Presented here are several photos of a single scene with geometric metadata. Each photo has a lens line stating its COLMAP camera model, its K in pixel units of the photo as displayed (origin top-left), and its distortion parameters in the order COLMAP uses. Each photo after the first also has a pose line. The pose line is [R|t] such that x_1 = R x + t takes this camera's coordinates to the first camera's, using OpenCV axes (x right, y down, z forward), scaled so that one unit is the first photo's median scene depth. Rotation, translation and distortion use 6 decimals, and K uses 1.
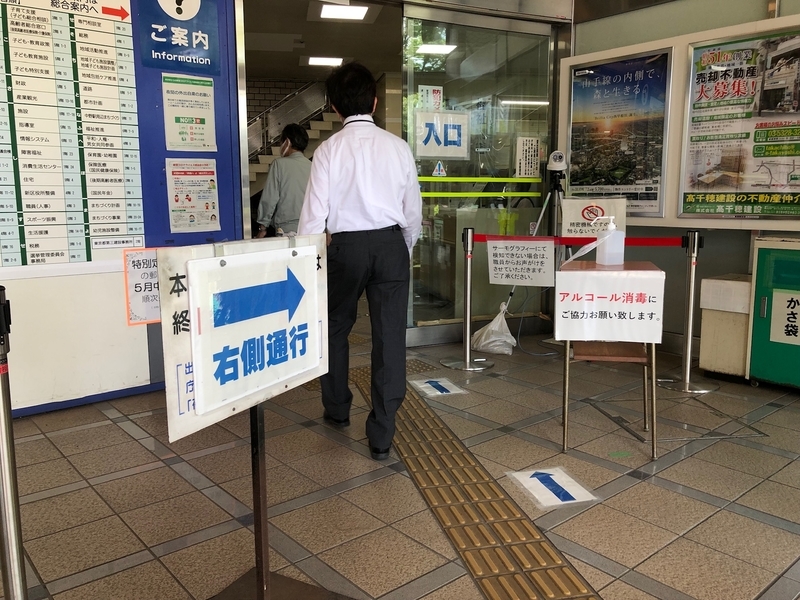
lens RADIAL K [[663.0, 0, 400.0], [0, 663.0, 300.0], [0, 0, 1]] dist [0.003080, 0.160238]
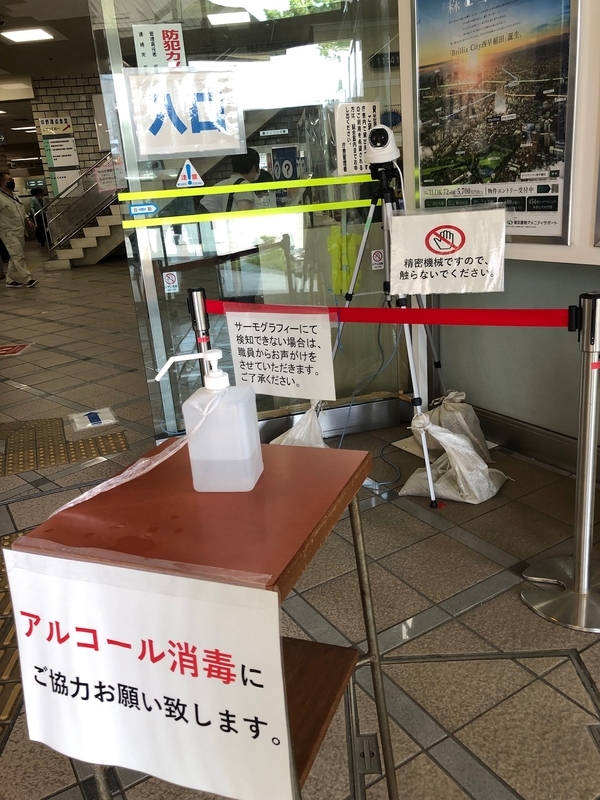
lens RADIAL K [[663.0, 0, 325.8], [0, 663.0, 372.4], [0, 0, 1]] dist [0.003080, 0.160238]
pose [[0.987342, -0.032978, -0.155139, 0.280231], [0.053796, 0.989793, 0.131967, -0.102506], [0.149203, -0.138642, 0.979039, 0.449218]]
